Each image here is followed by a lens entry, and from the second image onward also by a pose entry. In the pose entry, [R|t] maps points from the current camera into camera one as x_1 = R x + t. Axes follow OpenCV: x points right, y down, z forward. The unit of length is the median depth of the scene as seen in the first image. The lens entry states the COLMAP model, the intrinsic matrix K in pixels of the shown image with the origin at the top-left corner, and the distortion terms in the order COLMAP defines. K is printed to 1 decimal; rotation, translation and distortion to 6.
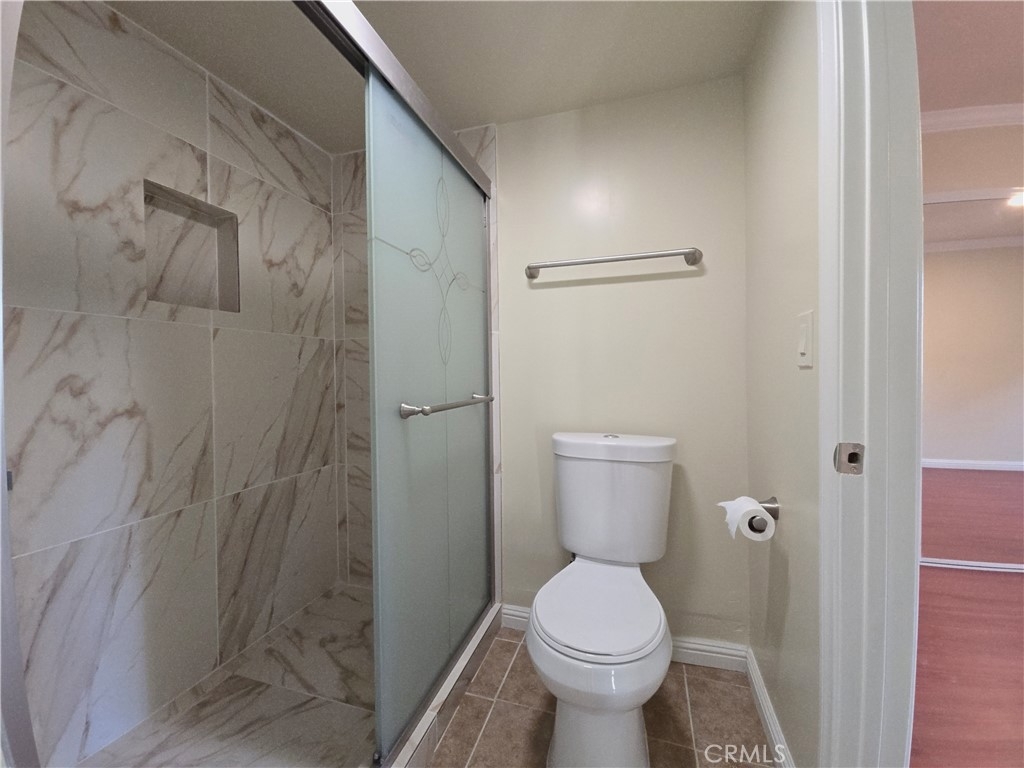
lens RADIAL K [[421.4, 0, 512.0], [0, 421.4, 384.0], [0, 0, 1]] dist [-0.001116, -0.000398]
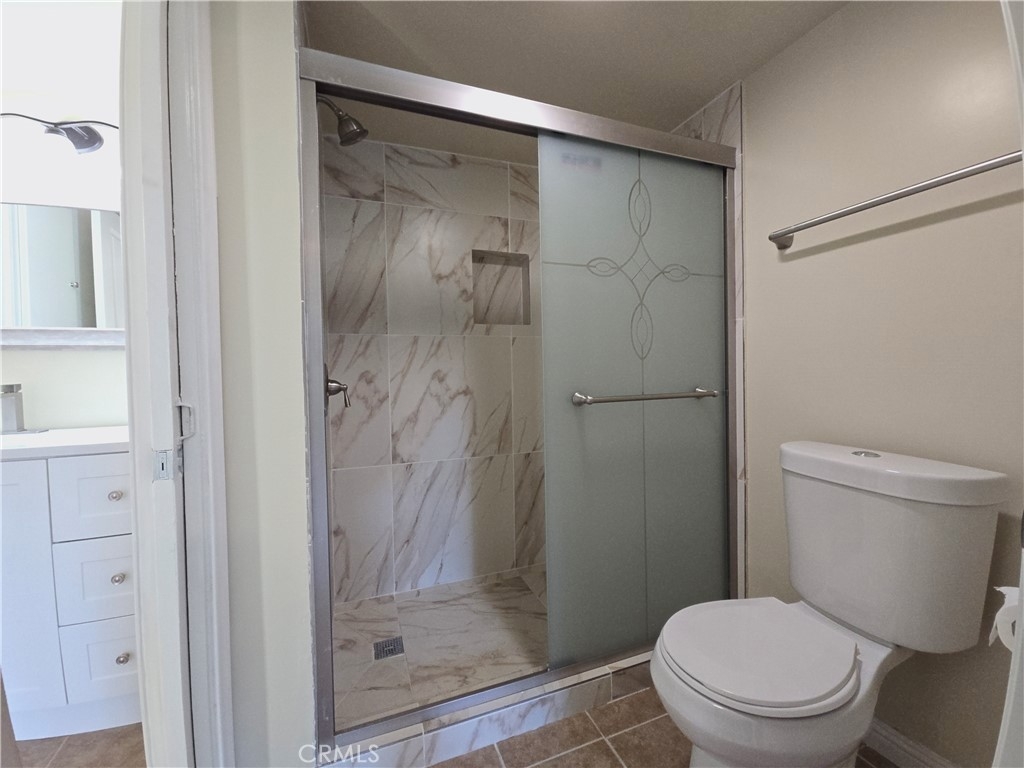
lens RADIAL K [[421.4, 0, 507.9], [0, 421.4, 386.4], [0, 0, 1]] dist [-0.001540, -0.000560]
pose [[0.610497, 0.028360, -0.791511, 0.489047], [-0.008774, 0.999540, 0.029047, -0.005586], [0.791970, -0.010788, 0.610464, 0.101321]]
